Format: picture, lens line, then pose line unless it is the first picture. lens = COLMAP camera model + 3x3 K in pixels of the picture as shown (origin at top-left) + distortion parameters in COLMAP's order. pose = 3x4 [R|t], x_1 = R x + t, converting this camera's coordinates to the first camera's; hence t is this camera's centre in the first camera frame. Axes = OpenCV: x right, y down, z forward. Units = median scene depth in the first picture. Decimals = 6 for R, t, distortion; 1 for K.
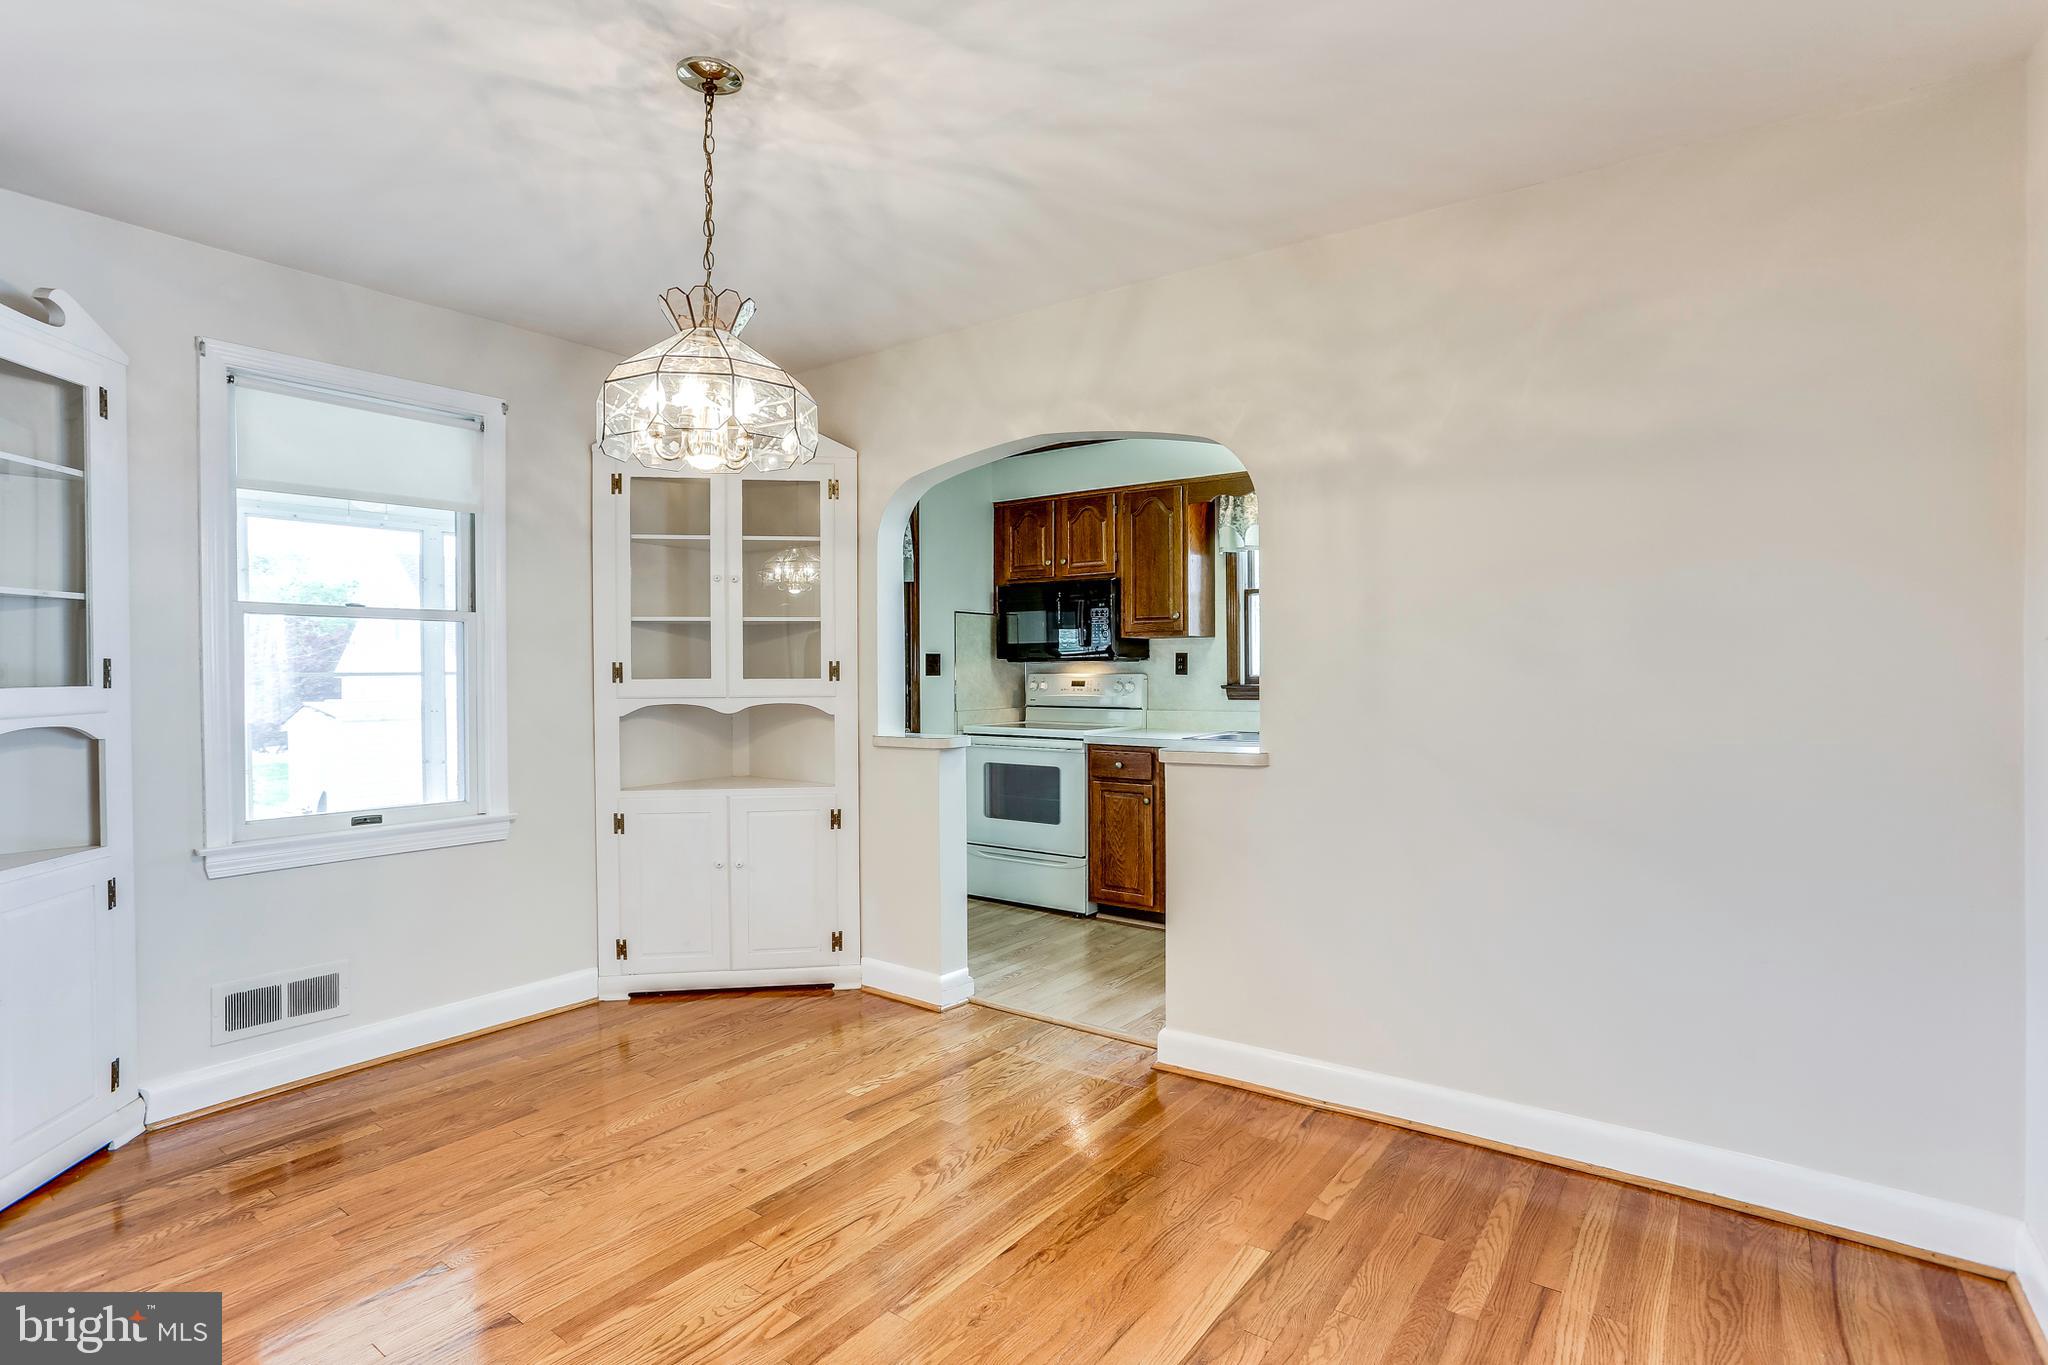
lens RADIAL K [[1007.2, 0, 1036.1], [0, 1007.2, 688.8], [0, 0, 1]] dist [-0.061852, 0.033101]
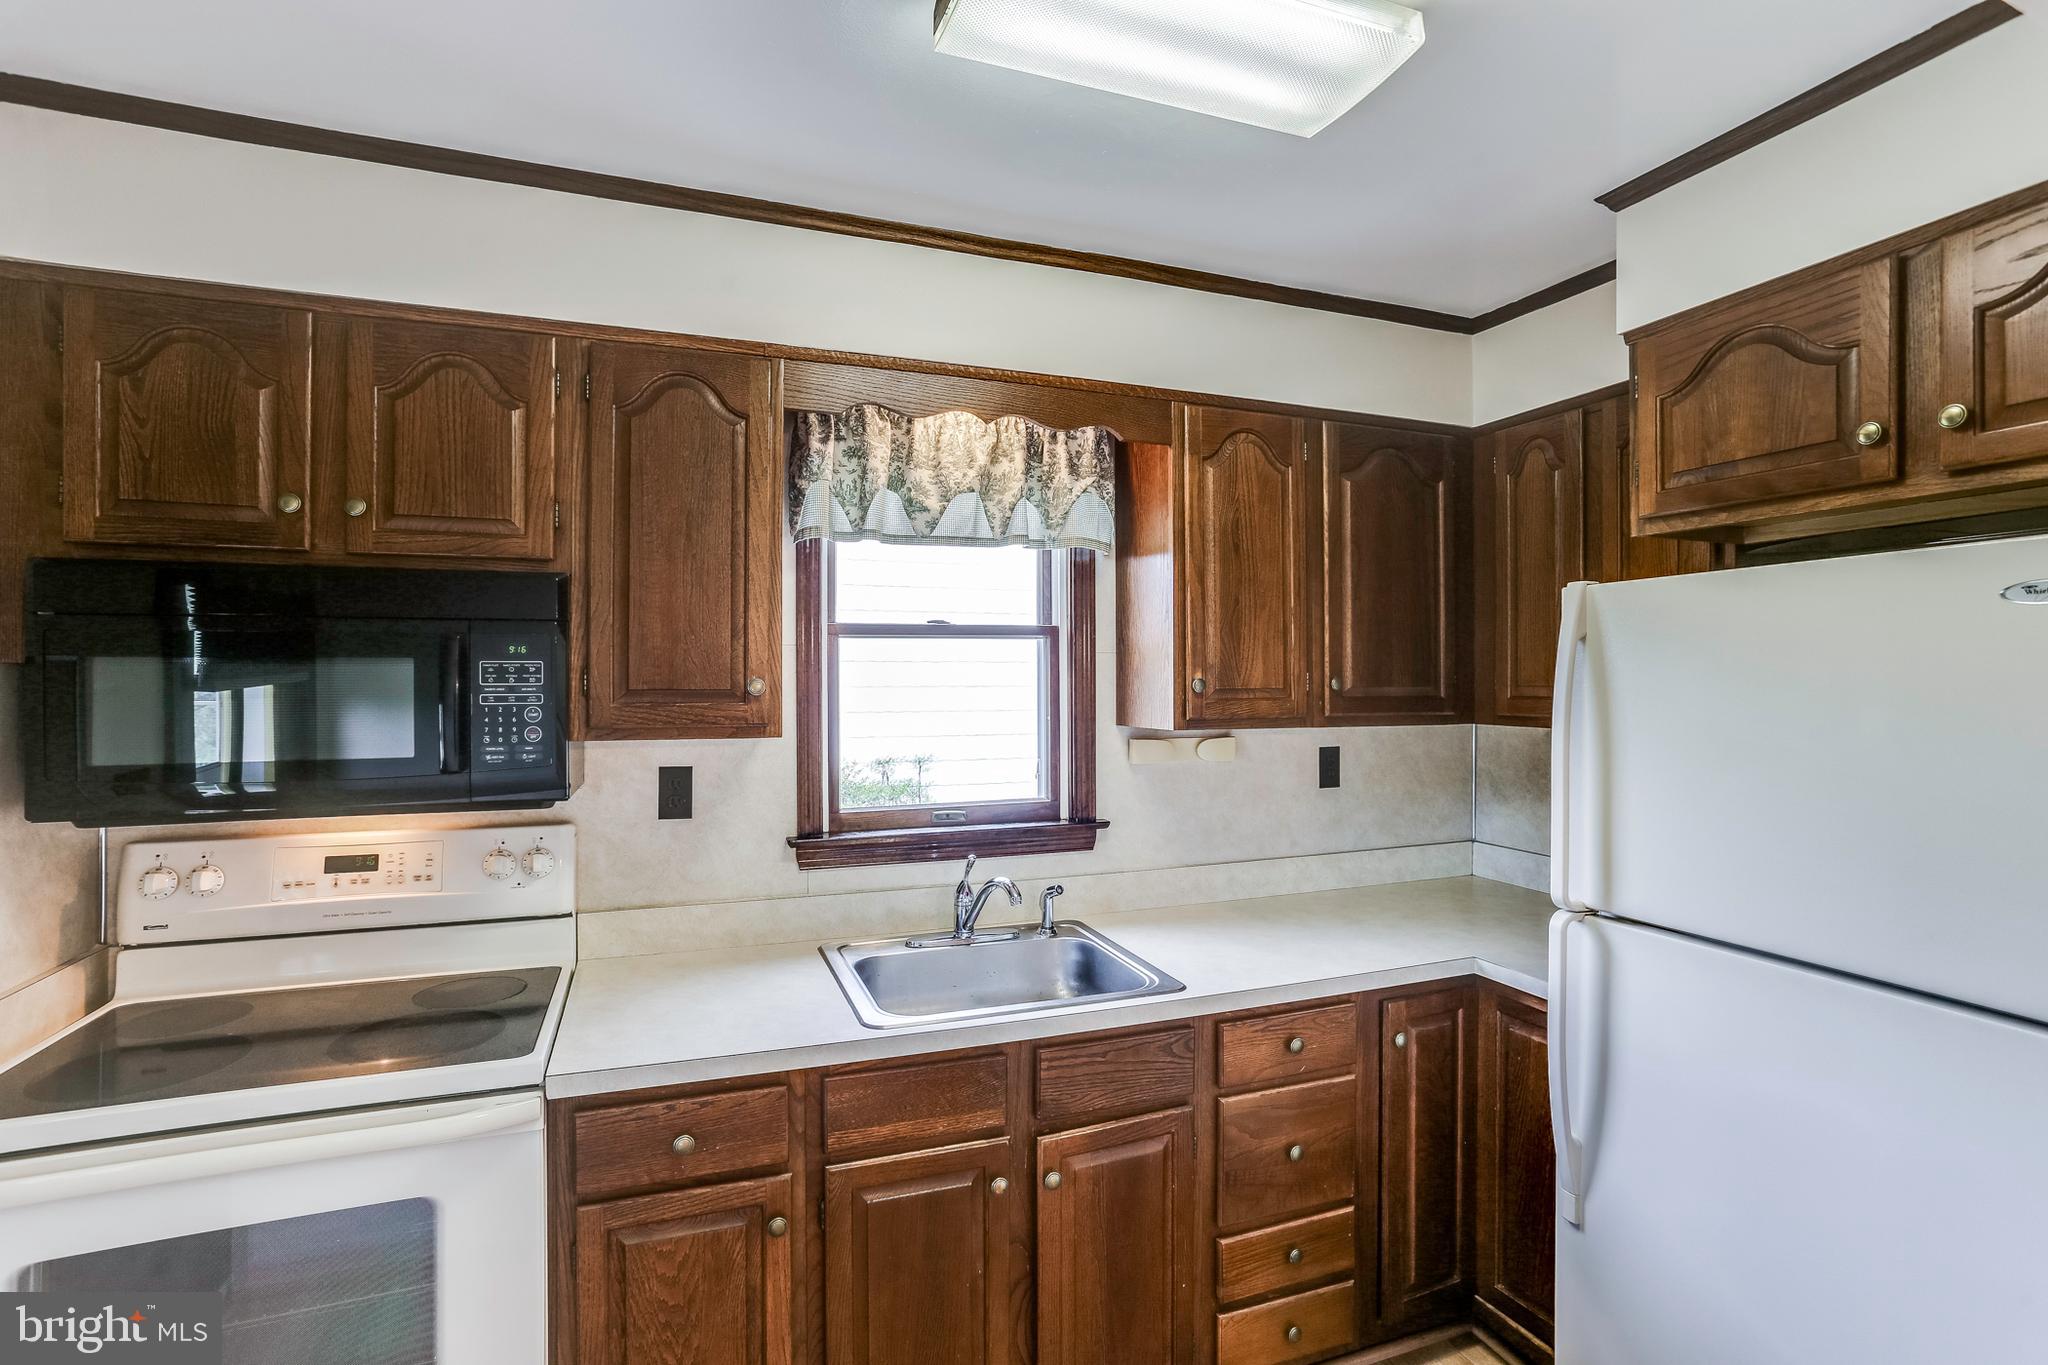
lens RADIAL K [[992.8, 0, 1024.1], [0, 992.8, 674.3], [0, 0, 1]] dist [-0.058169, 0.035232]
pose [[0.557788, 0.002047, 0.829981, -0.156288], [0.008256, 0.999934, -0.008014, -0.095858], [-0.829942, 0.011323, 0.557734, 0.904065]]
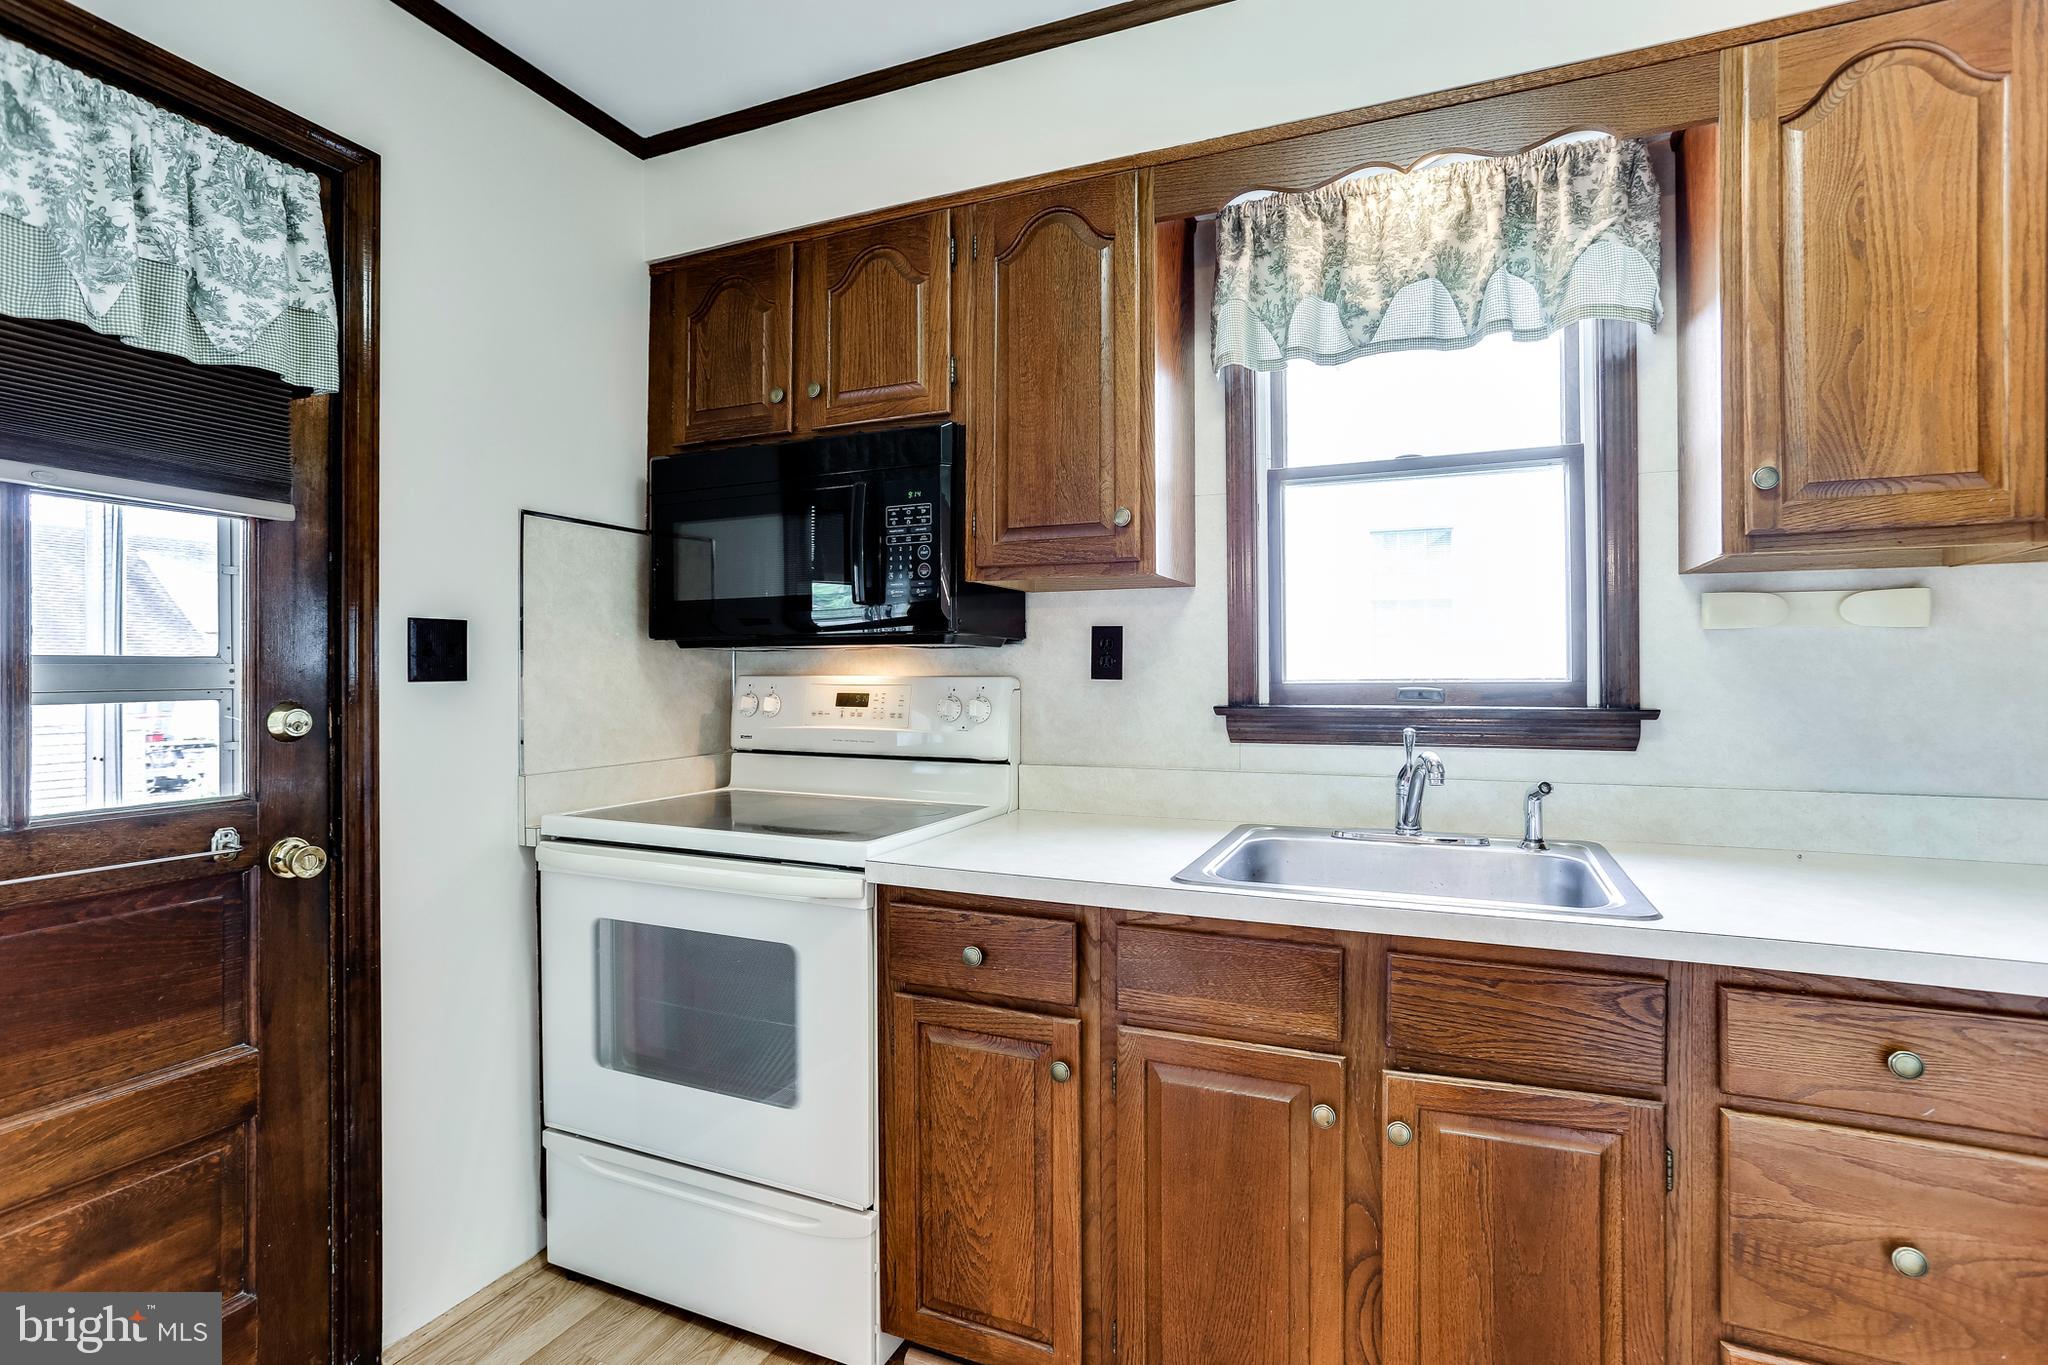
lens RADIAL K [[992.8, 0, 1024.1], [0, 992.8, 674.3], [0, 0, 1]] dist [-0.058169, 0.035232]
pose [[0.978875, 0.003288, 0.204432, 0.040022], [-0.000245, 0.999889, -0.014911, -0.013908], [-0.204458, 0.014546, 0.978767, 0.845984]]
